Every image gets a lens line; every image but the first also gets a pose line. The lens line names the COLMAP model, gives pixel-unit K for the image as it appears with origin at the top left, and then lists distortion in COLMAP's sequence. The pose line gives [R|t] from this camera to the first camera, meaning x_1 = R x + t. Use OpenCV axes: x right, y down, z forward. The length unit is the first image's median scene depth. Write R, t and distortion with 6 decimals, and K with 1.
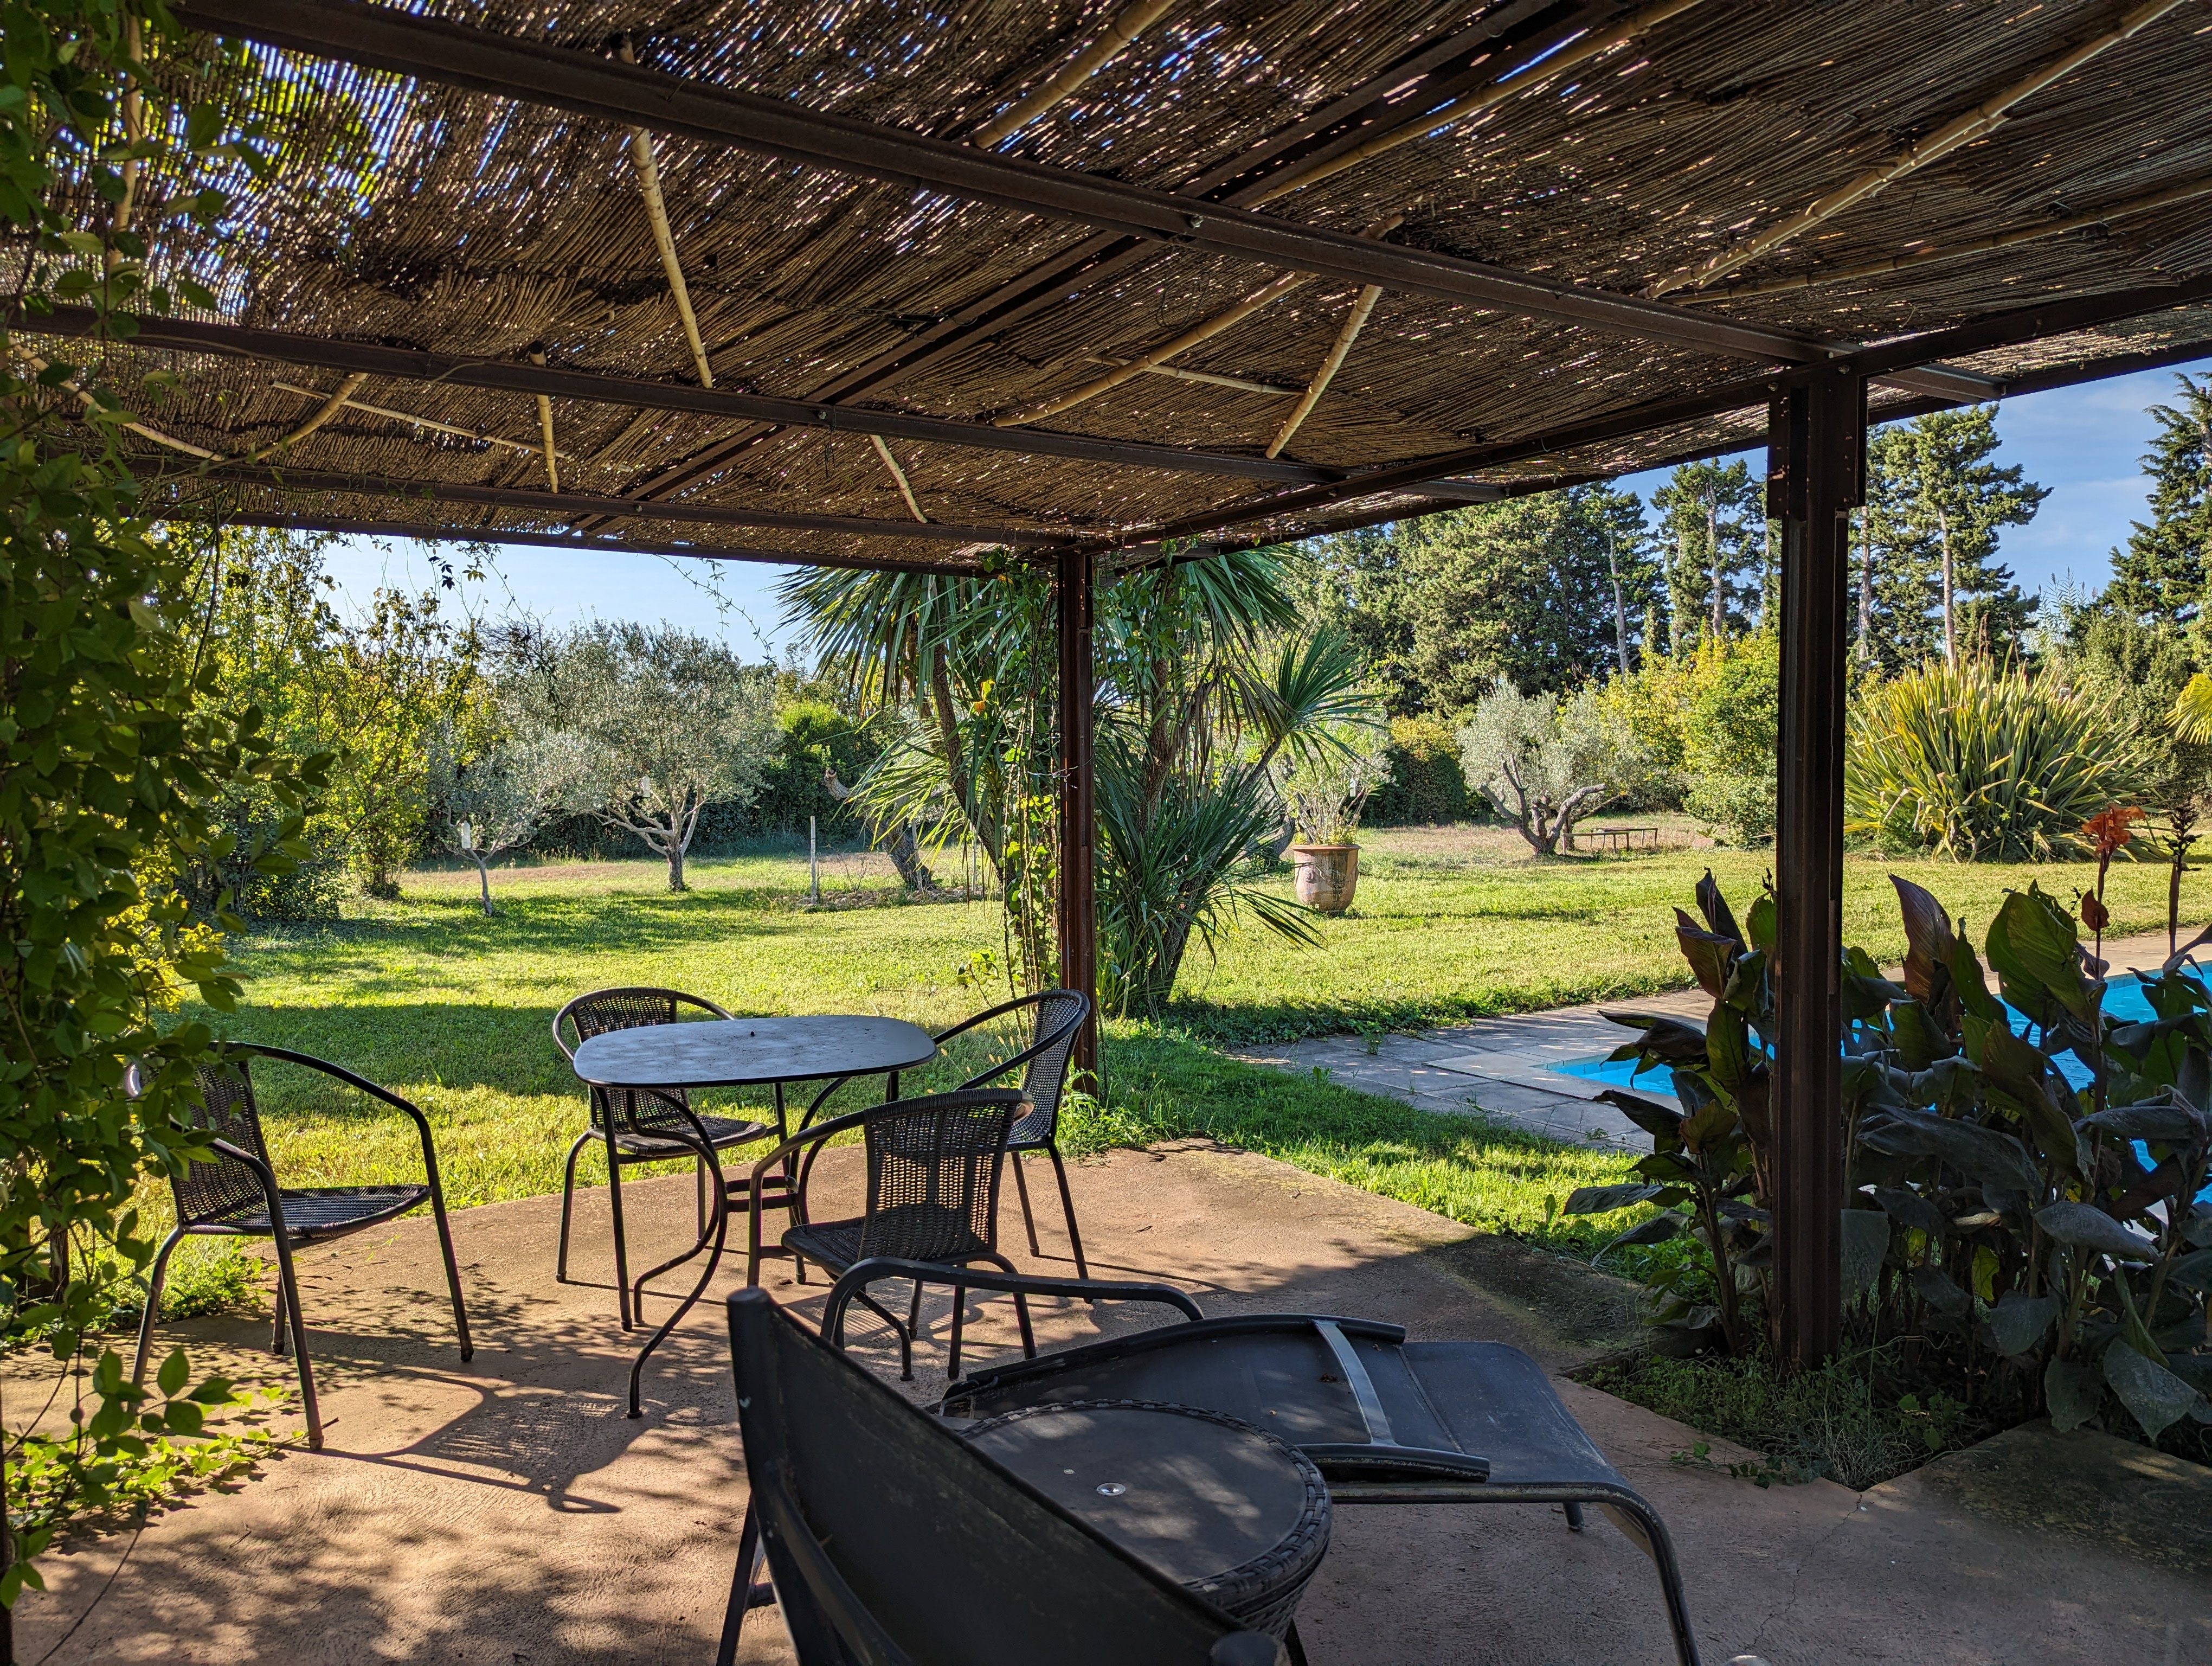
lens RADIAL K [[1549.0, 0, 1101.0], [0, 1549.0, 834.3], [0, 0, 1]] dist [0.020798, -0.021233]
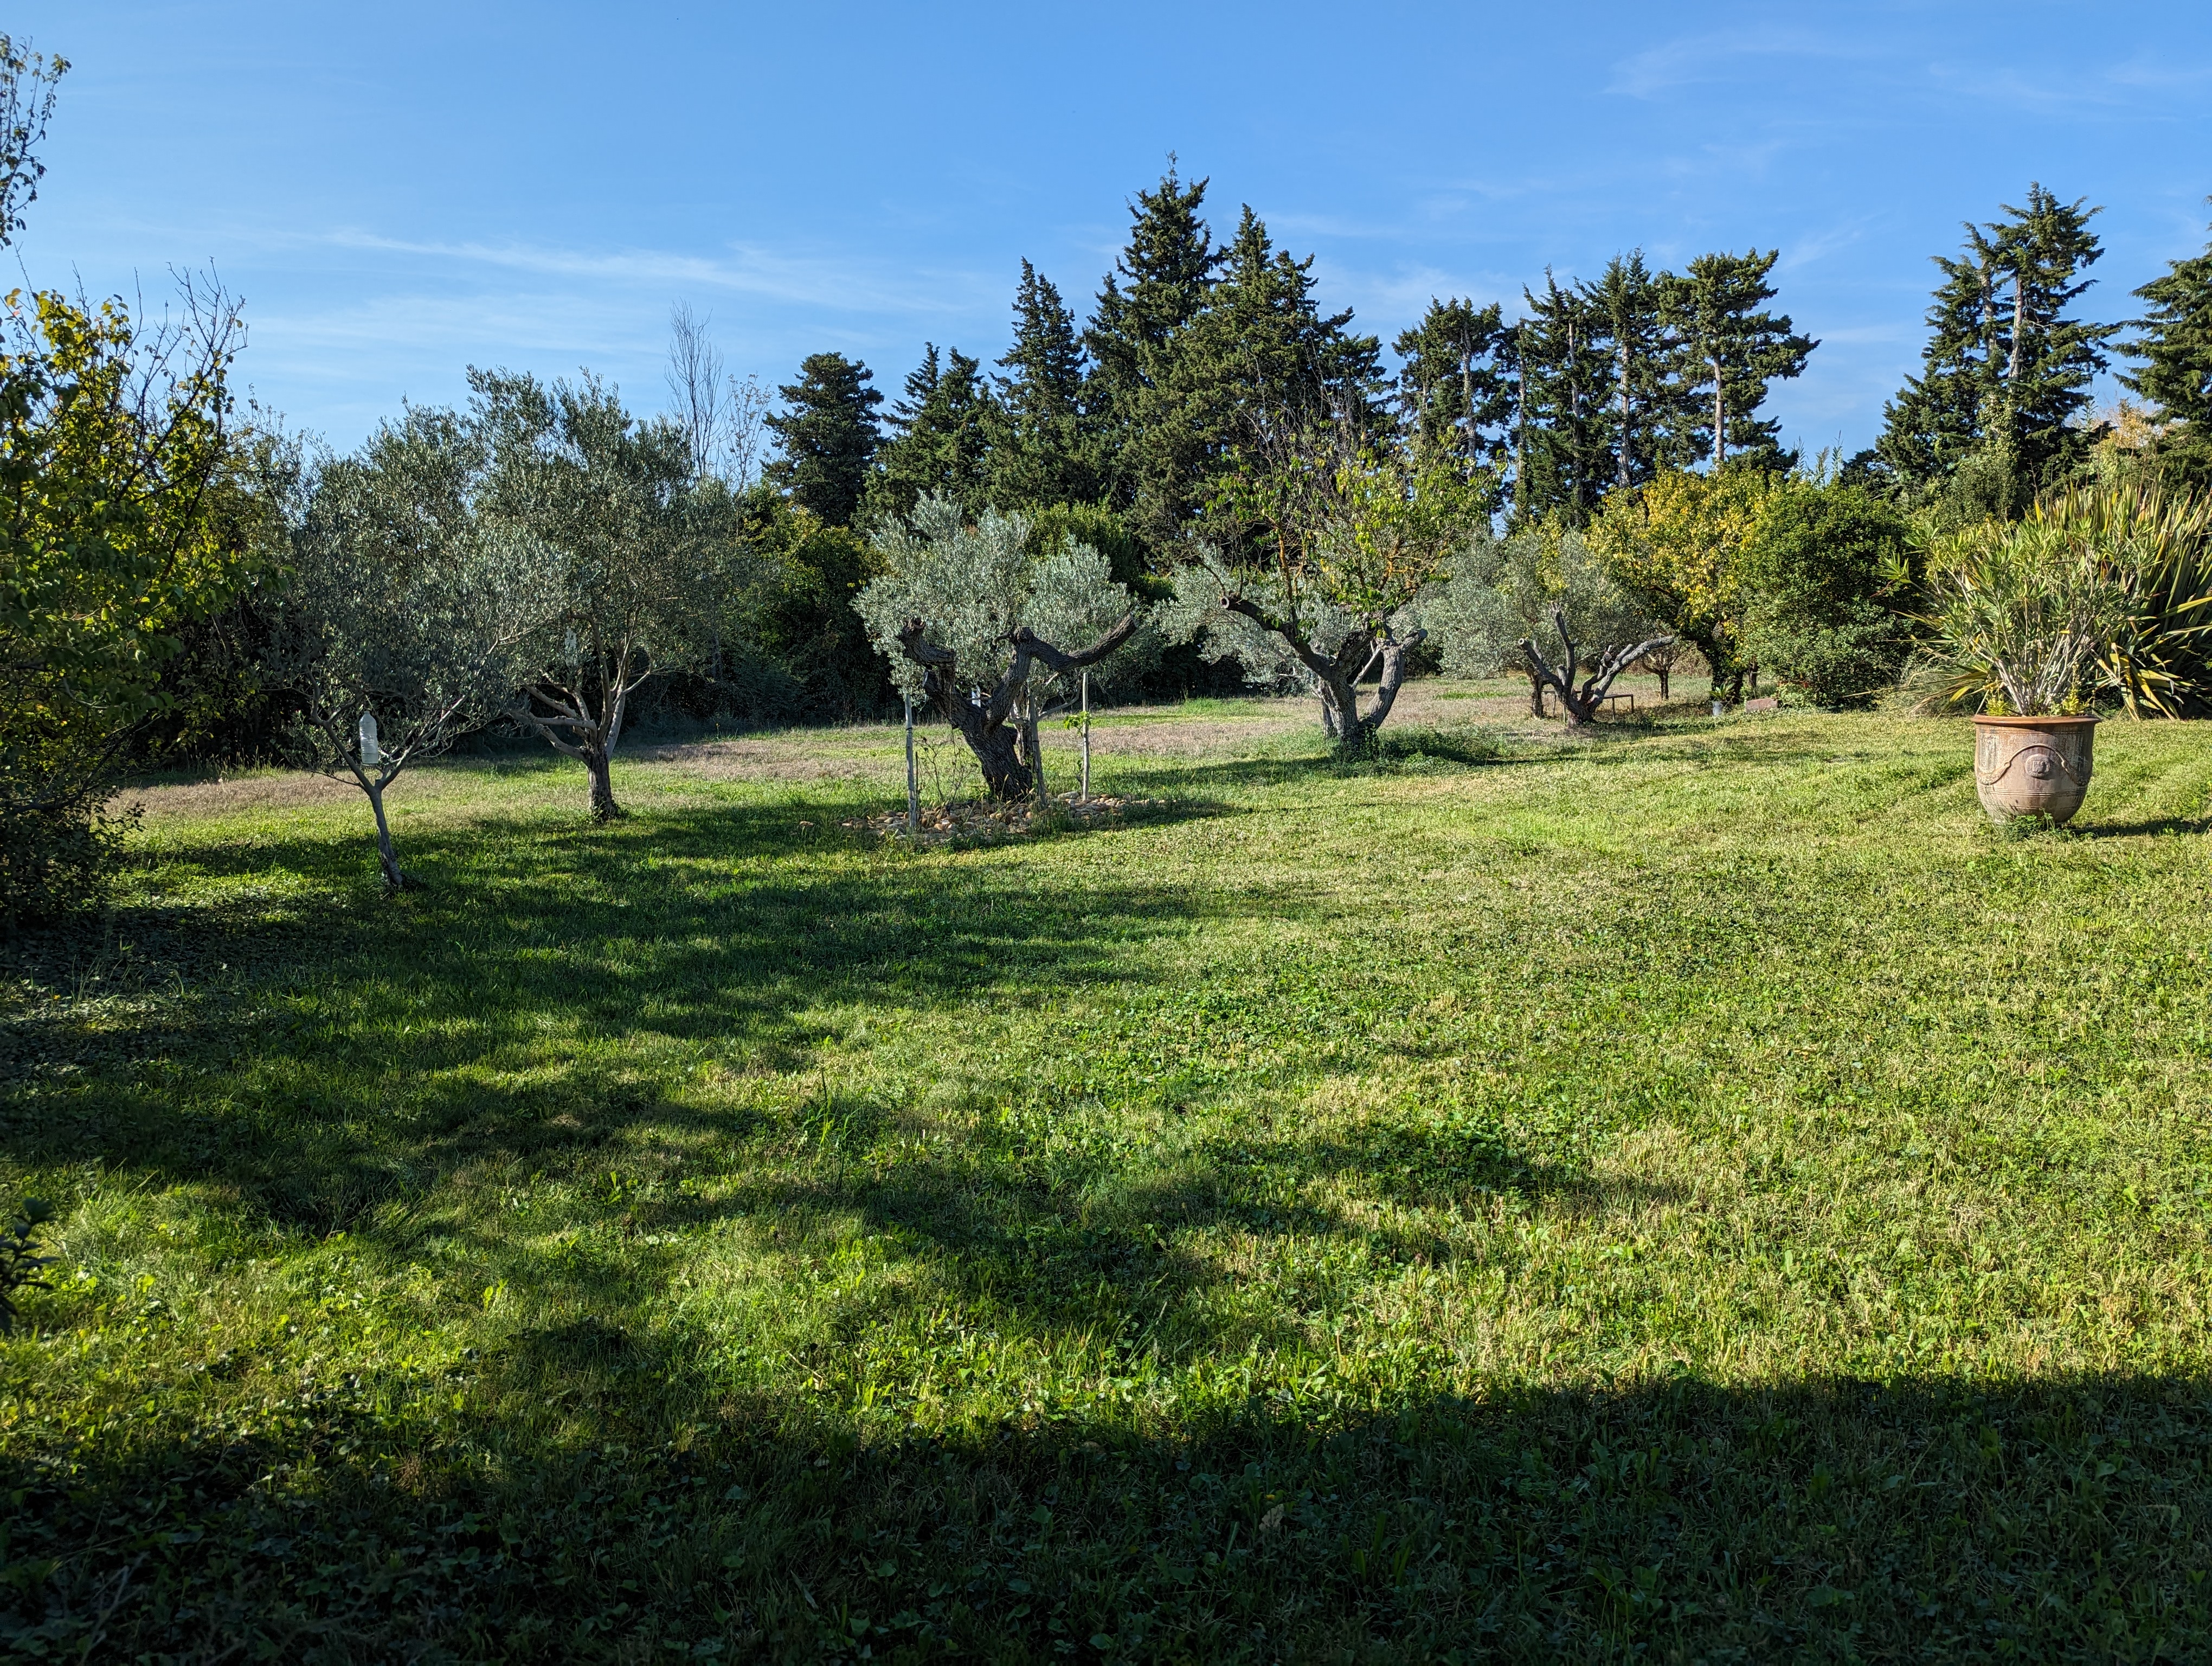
lens RADIAL K [[1549.0, 0, 1111.6], [0, 1549.0, 827.4], [0, 0, 1]] dist [0.020798, -0.021233]
pose [[0.954147, -0.046461, 0.295710, -0.108790], [0.023835, 0.996536, 0.079668, -0.001809], [-0.298387, -0.068967, 0.951950, 0.139776]]
